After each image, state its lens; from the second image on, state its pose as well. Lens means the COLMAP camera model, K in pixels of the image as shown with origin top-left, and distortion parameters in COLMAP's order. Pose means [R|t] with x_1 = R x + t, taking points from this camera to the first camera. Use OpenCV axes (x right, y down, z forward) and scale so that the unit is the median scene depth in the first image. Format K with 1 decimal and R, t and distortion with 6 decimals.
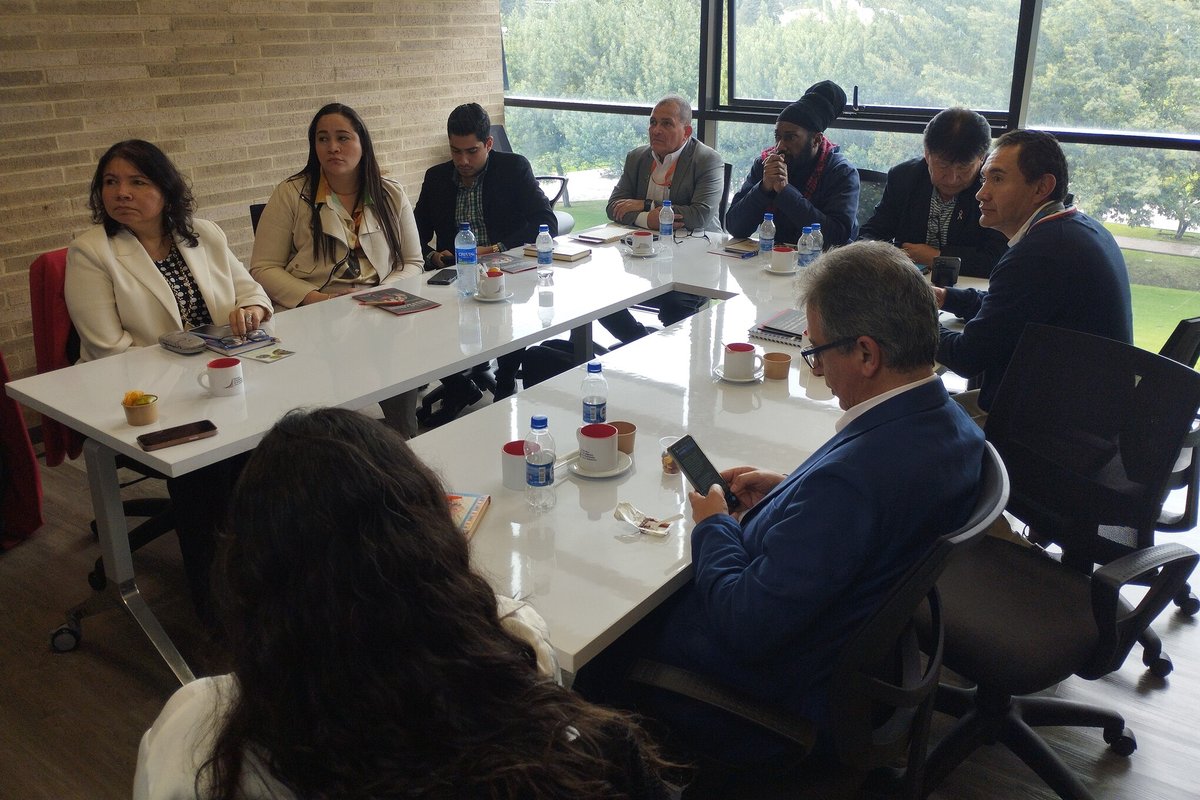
lens RADIAL K [[983.6, 0, 600.7], [0, 983.6, 361.5], [0, 0, 1]] dist [0.060040, -0.064582]
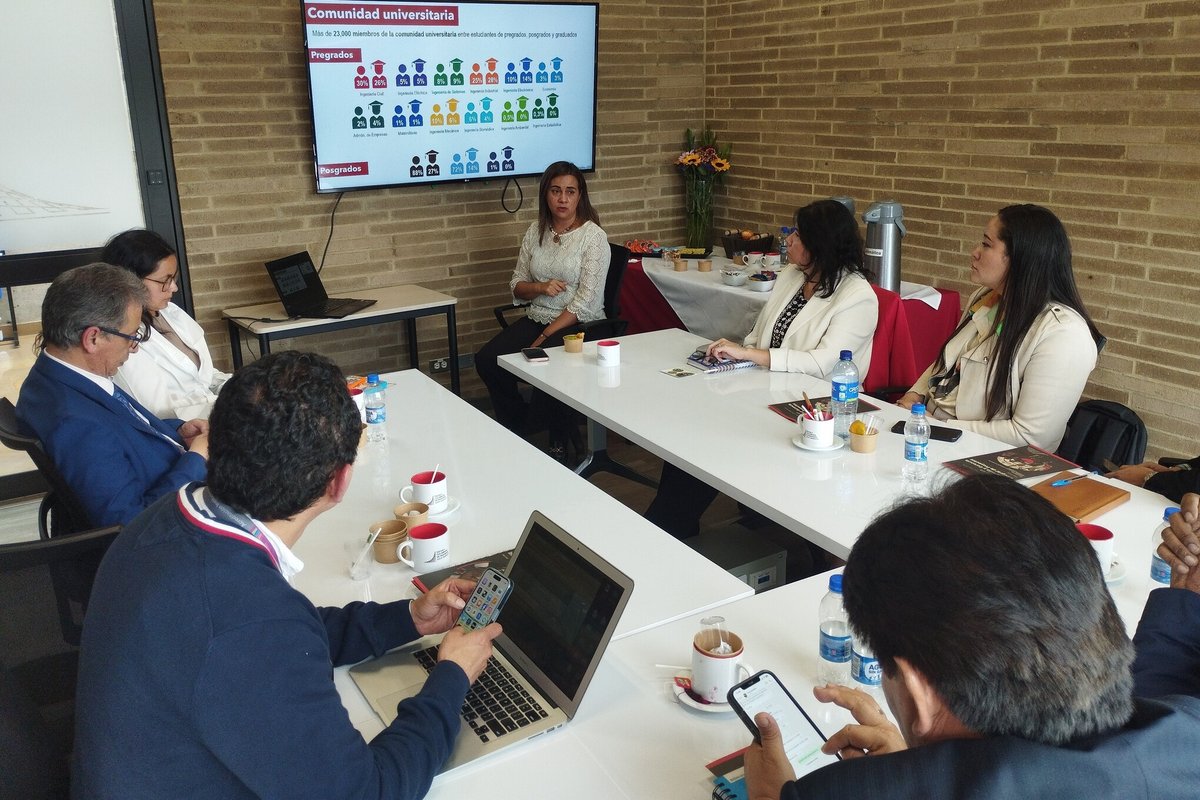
lens RADIAL K [[983.6, 0, 600.7], [0, 983.6, 361.5], [0, 0, 1]] dist [0.060040, -0.064582]
pose [[-0.364148, 0.256868, -0.895218, 0.539582], [-0.295350, 0.879750, 0.372569, -0.303121], [0.883269, 0.400073, -0.244493, 0.827046]]
